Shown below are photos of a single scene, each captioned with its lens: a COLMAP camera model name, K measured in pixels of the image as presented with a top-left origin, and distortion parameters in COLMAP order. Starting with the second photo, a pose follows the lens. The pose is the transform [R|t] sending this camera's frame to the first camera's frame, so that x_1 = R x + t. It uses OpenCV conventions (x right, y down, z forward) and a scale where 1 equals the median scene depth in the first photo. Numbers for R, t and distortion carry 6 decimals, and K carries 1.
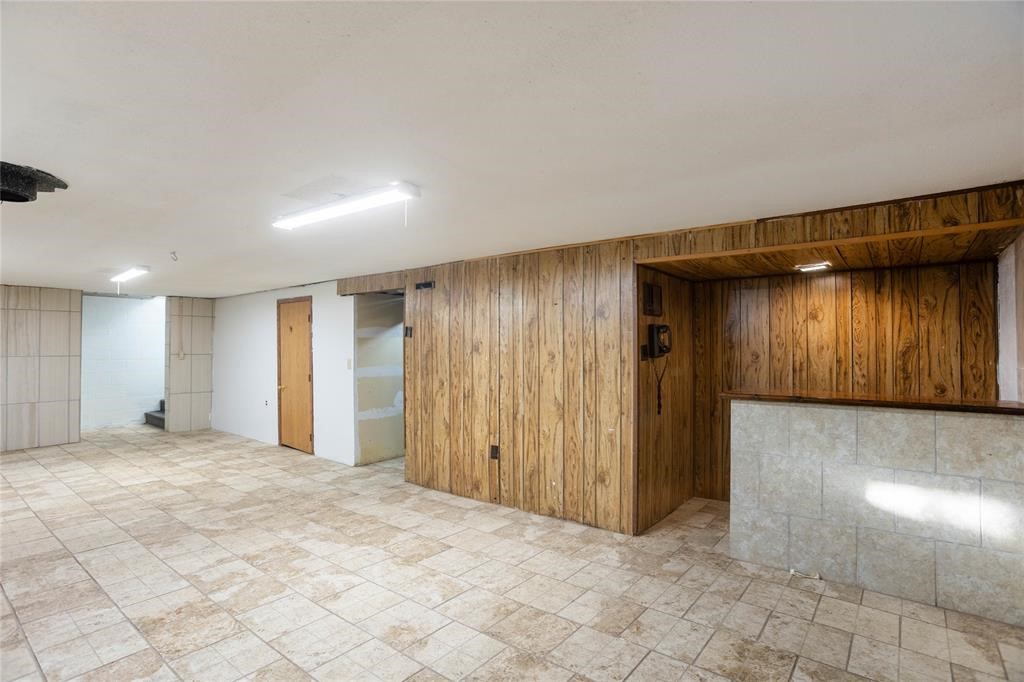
lens RADIAL K [[504.6, 0, 505.7], [0, 504.6, 339.9], [0, 0, 1]] dist [-0.034042, 0.010788]
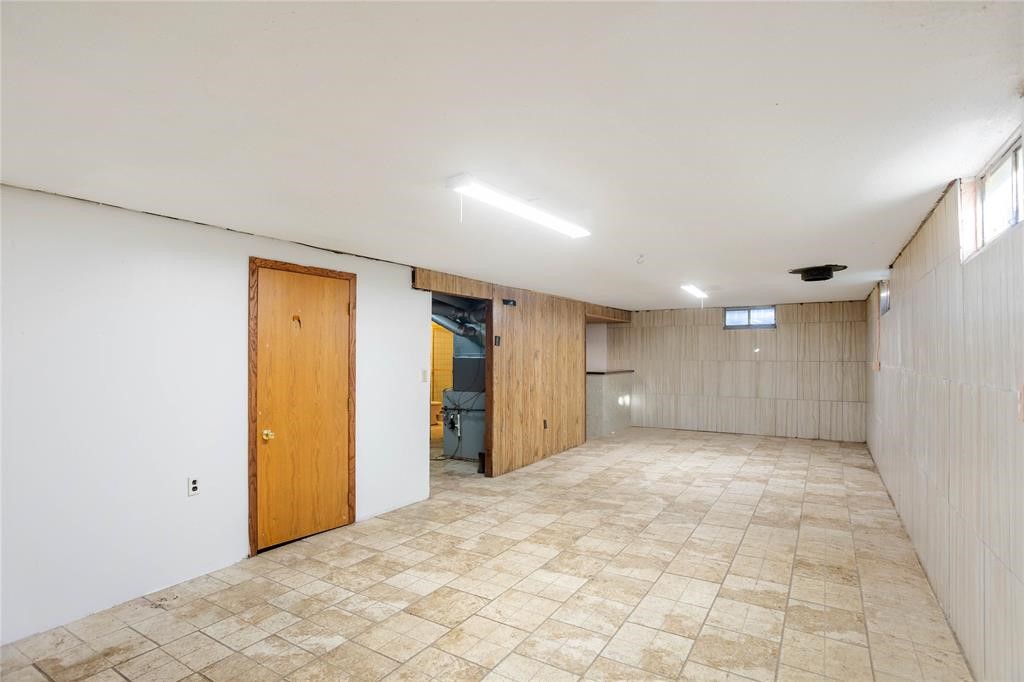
lens RADIAL K [[504.6, 0, 507.0], [0, 504.6, 346.7], [0, 0, 1]] dist [-0.034042, 0.010788]
pose [[-0.106665, 0.009439, 0.994250, -1.482848], [-0.019670, 0.999739, -0.011601, 0.010891], [-0.994100, -0.020794, -0.106452, 1.251667]]
